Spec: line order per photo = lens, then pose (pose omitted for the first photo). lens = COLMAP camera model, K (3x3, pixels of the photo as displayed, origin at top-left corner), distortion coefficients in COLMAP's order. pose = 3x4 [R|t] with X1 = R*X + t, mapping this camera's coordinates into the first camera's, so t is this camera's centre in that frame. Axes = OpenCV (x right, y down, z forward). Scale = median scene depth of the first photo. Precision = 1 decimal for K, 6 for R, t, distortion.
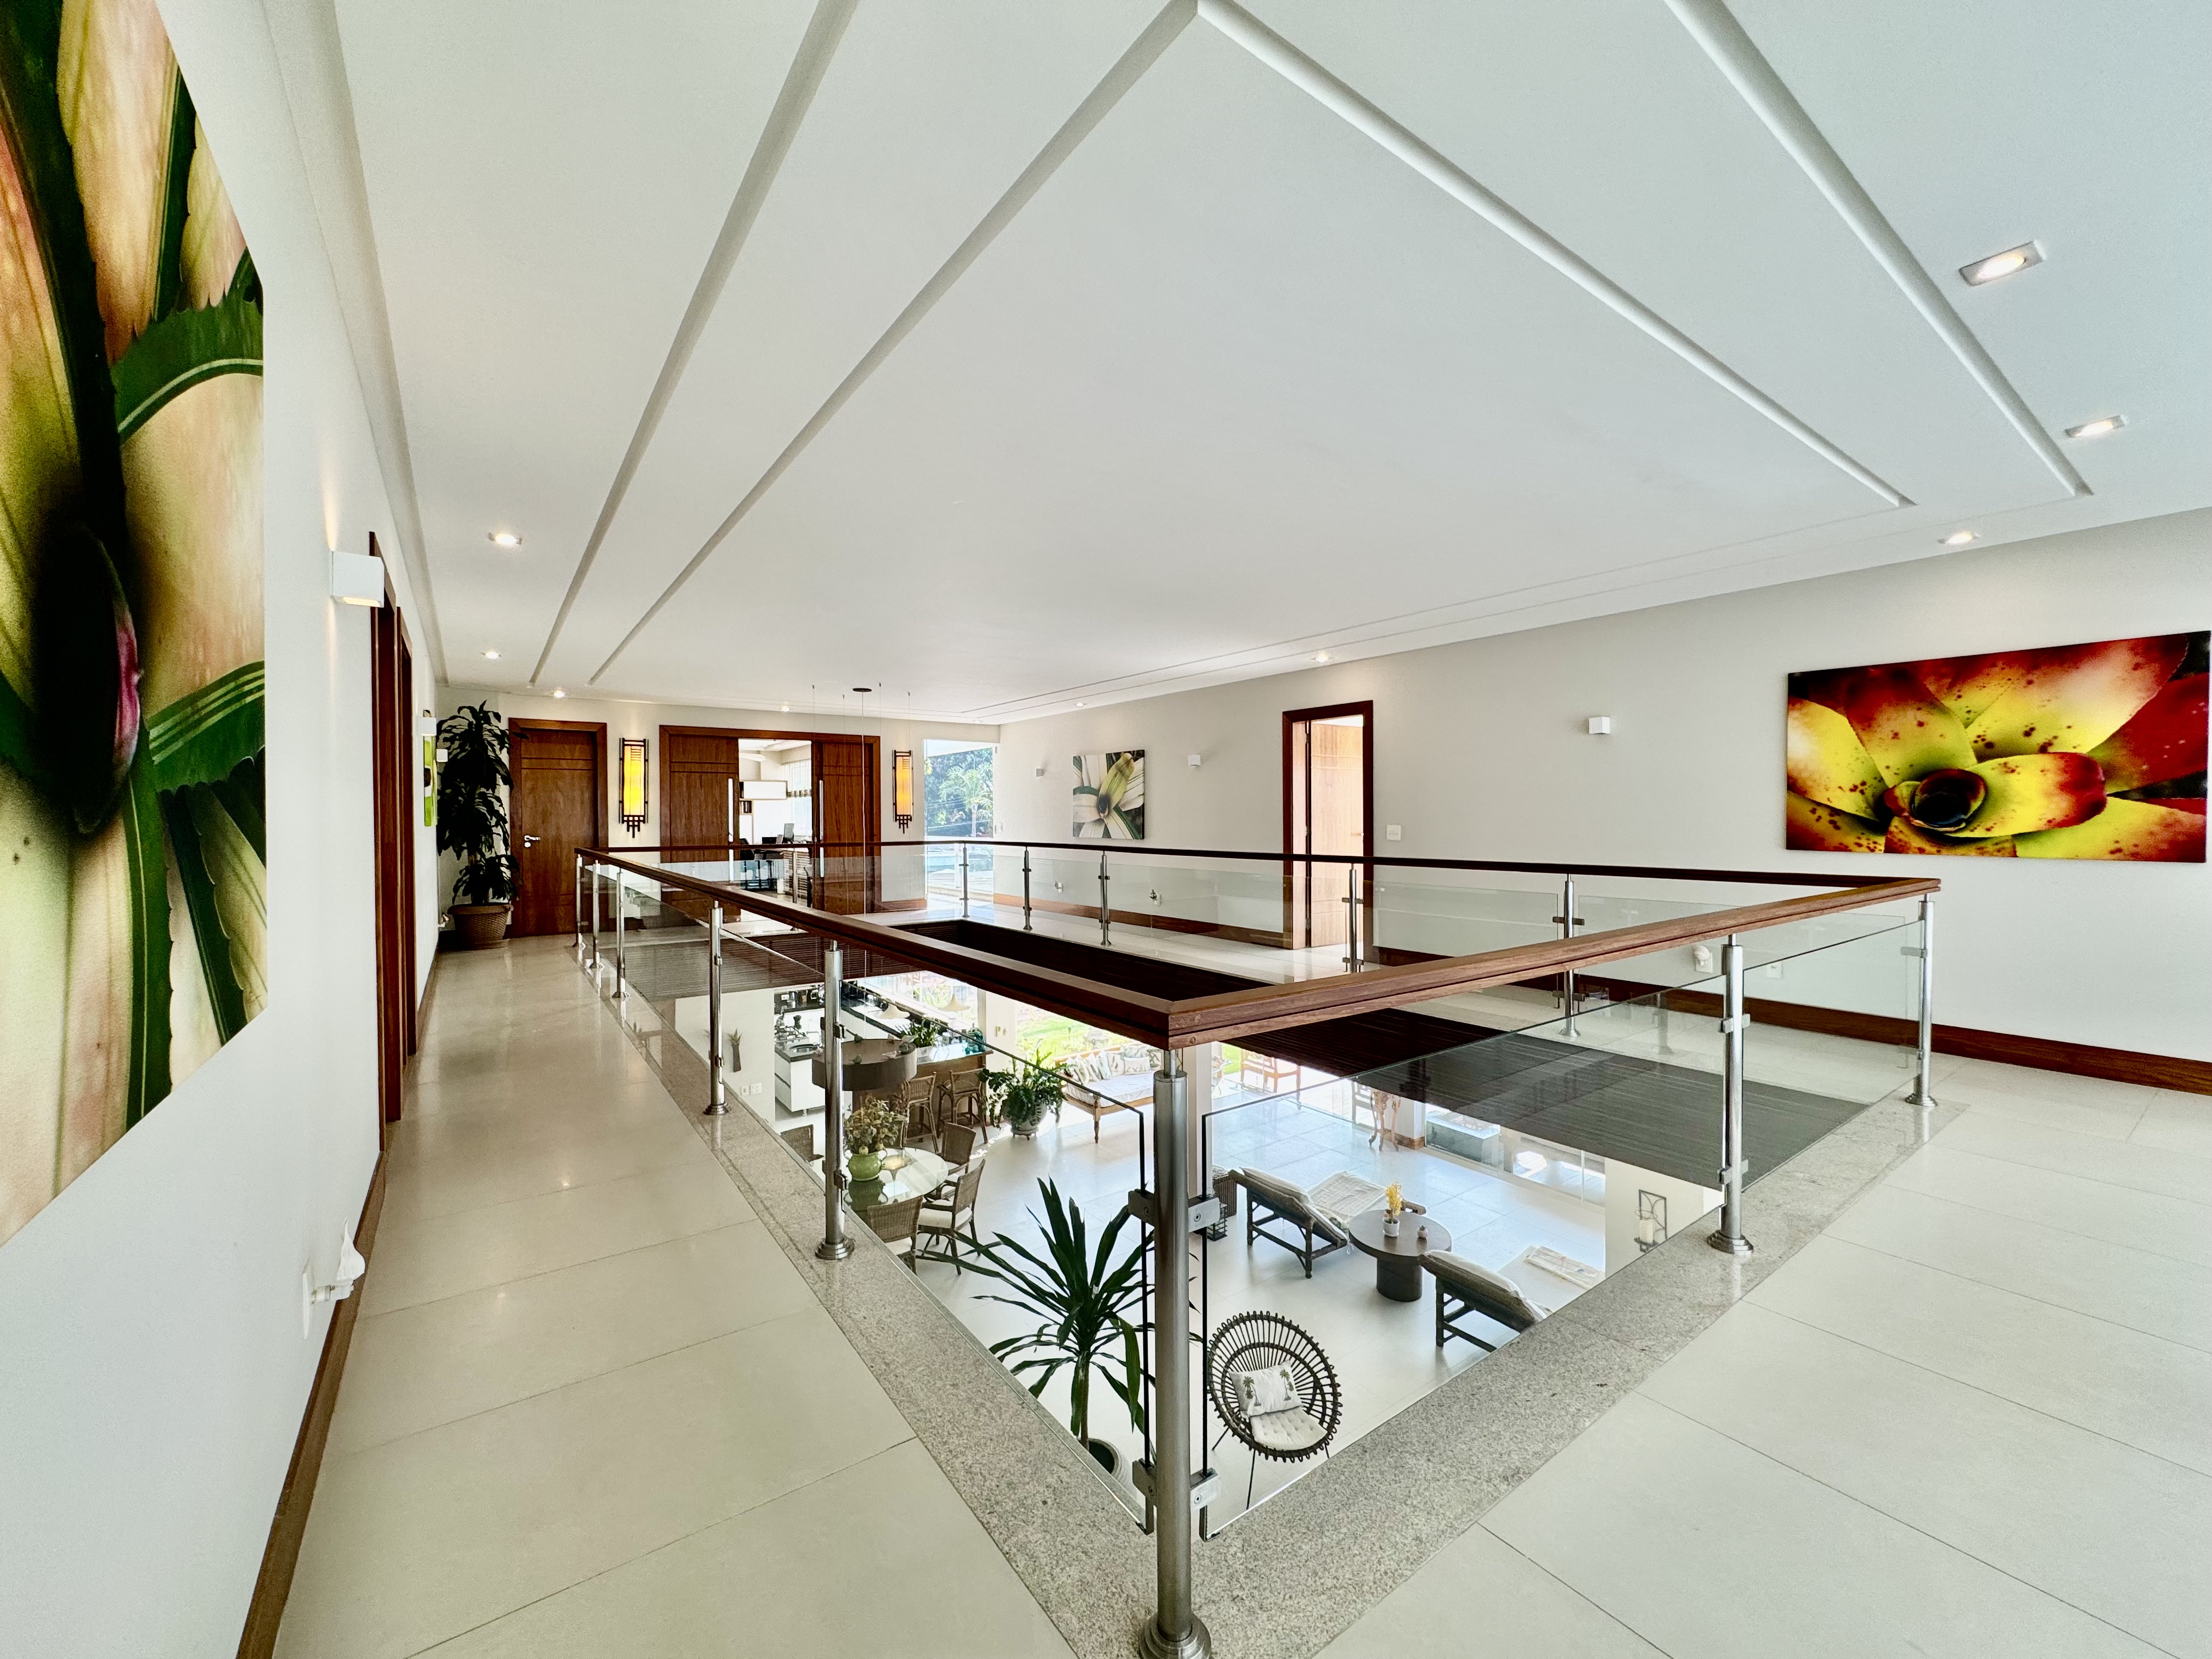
lens RADIAL K [[883.4, 0, 1106.0], [0, 883.4, 829.5], [0, 0, 1]] dist [-0.006932, -0.000021]
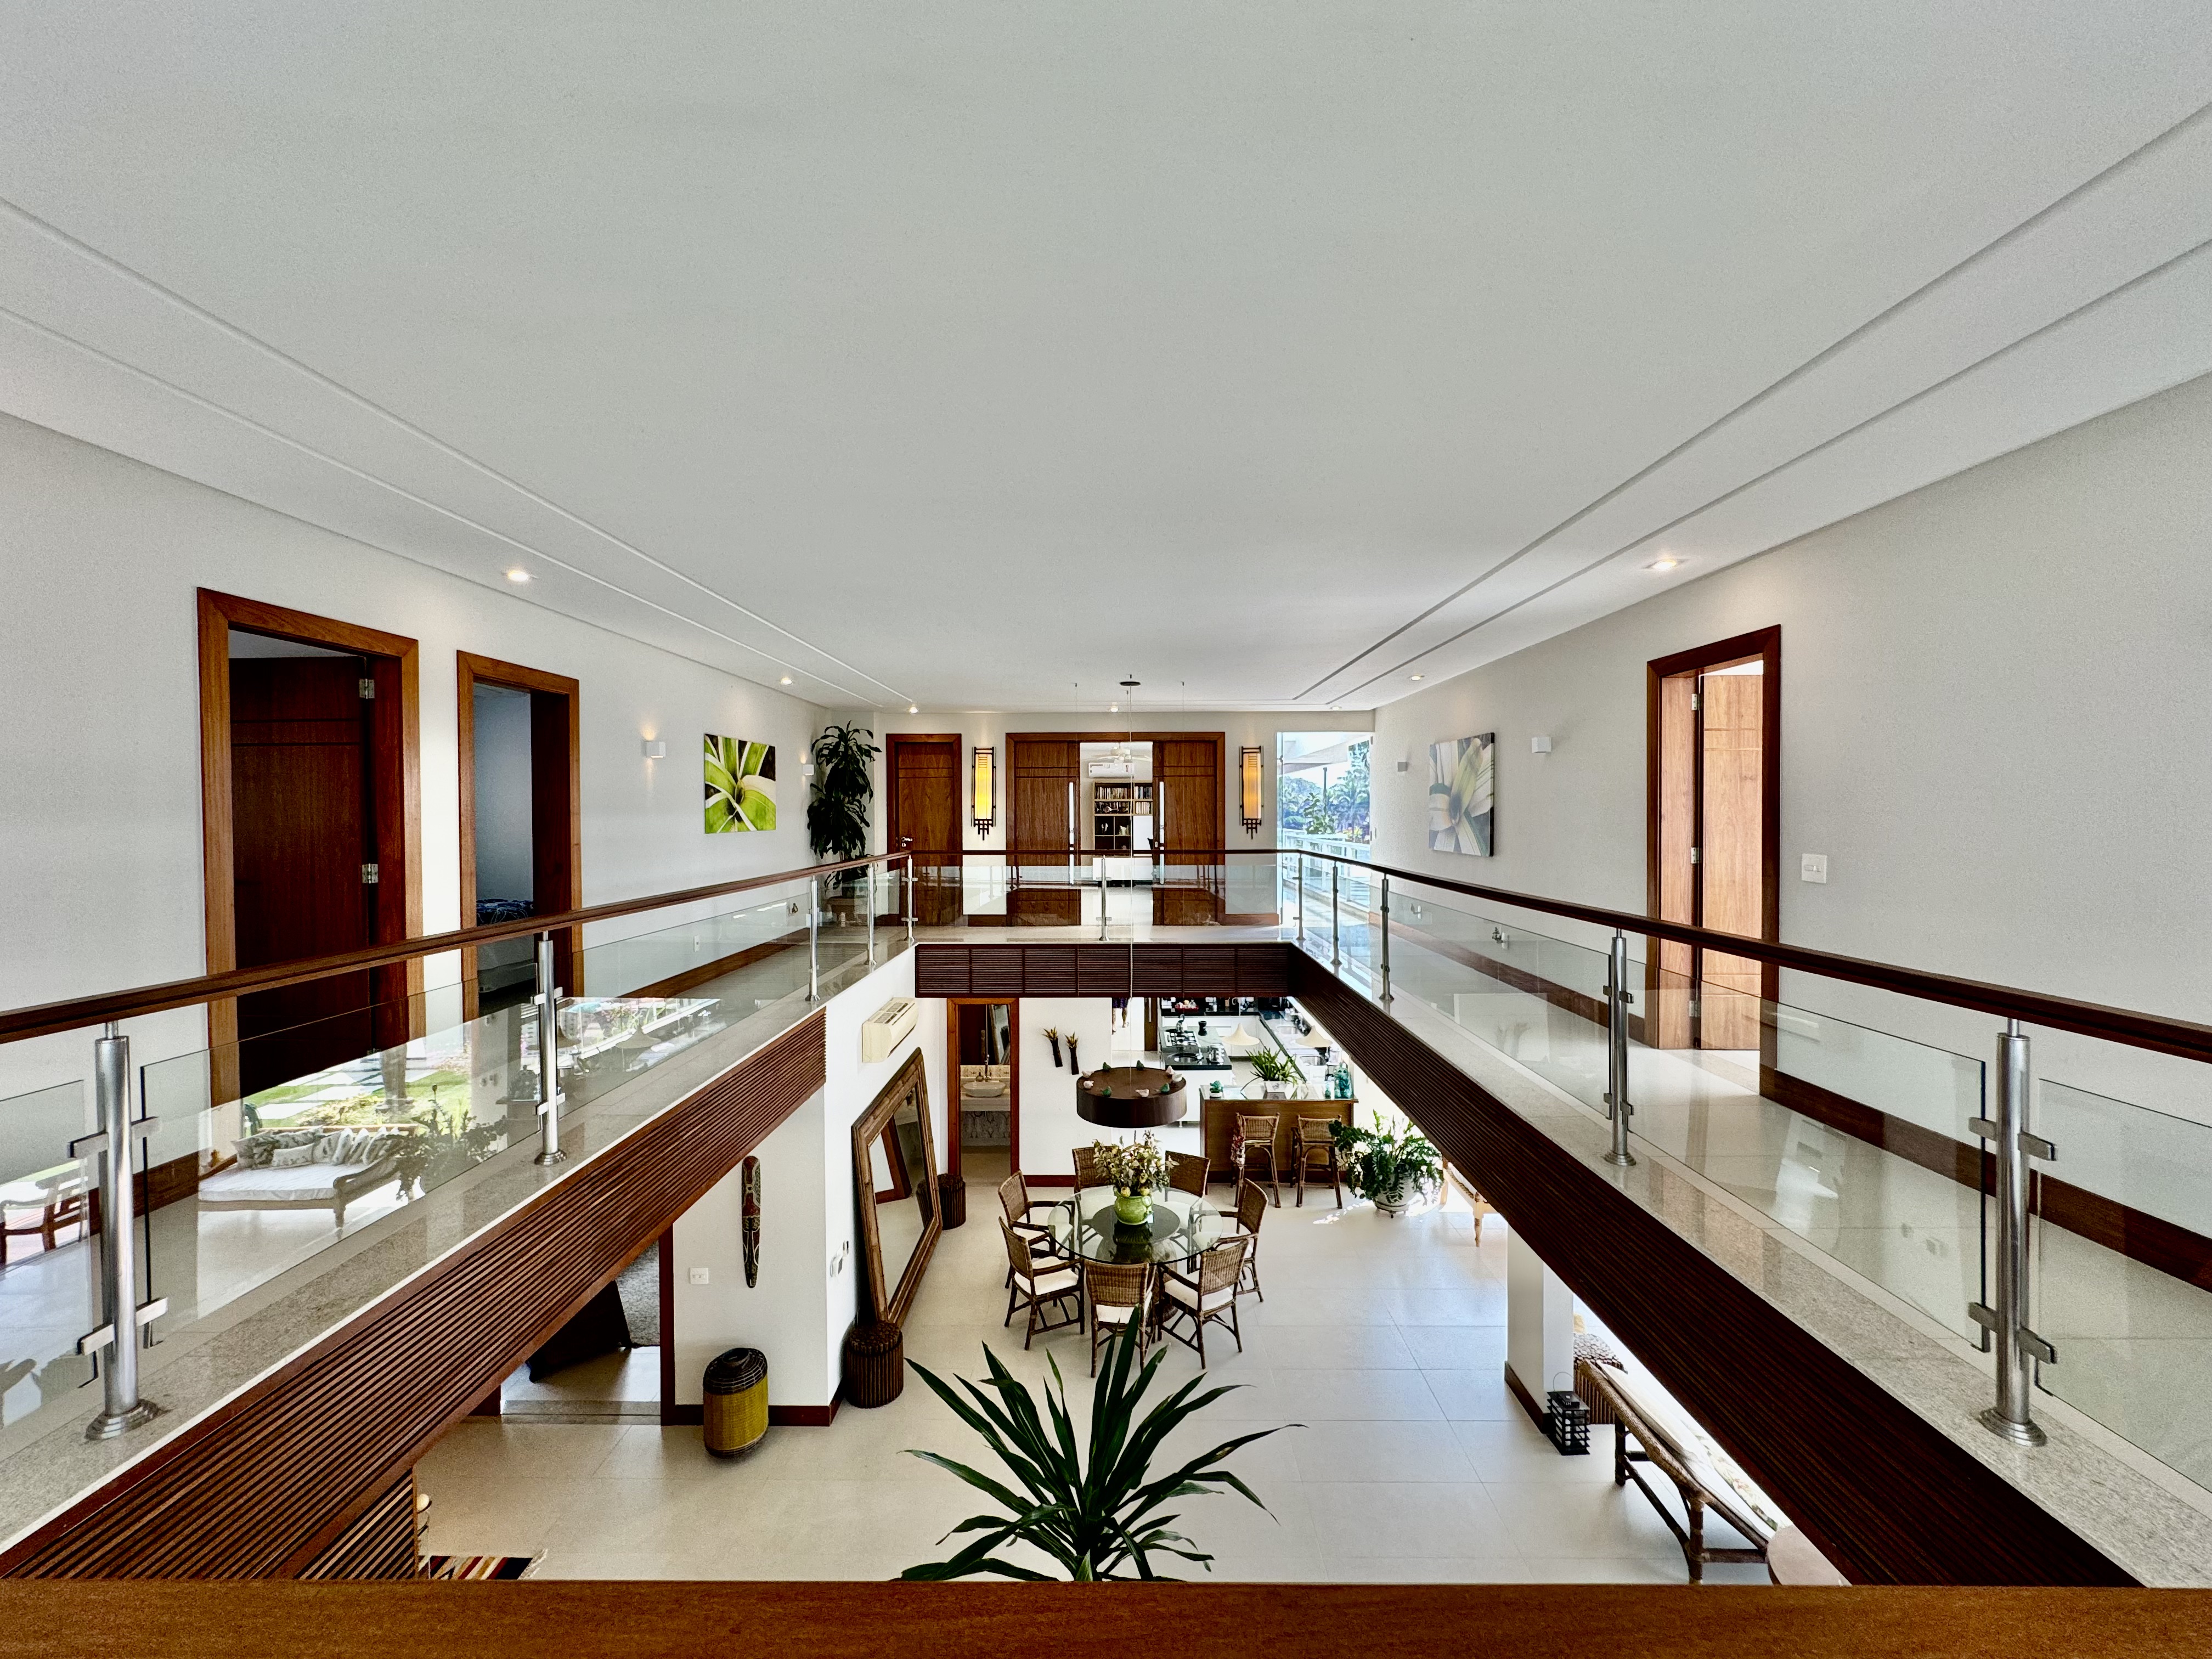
lens RADIAL K [[883.4, 0, 1106.0], [0, 883.4, 829.5], [0, 0, 1]] dist [-0.006932, -0.000021]
pose [[0.803096, 0.013097, -0.595706, 0.218000], [-0.008654, 0.999909, 0.010316, -0.015877], [0.595787, -0.003129, 0.803137, 0.231913]]
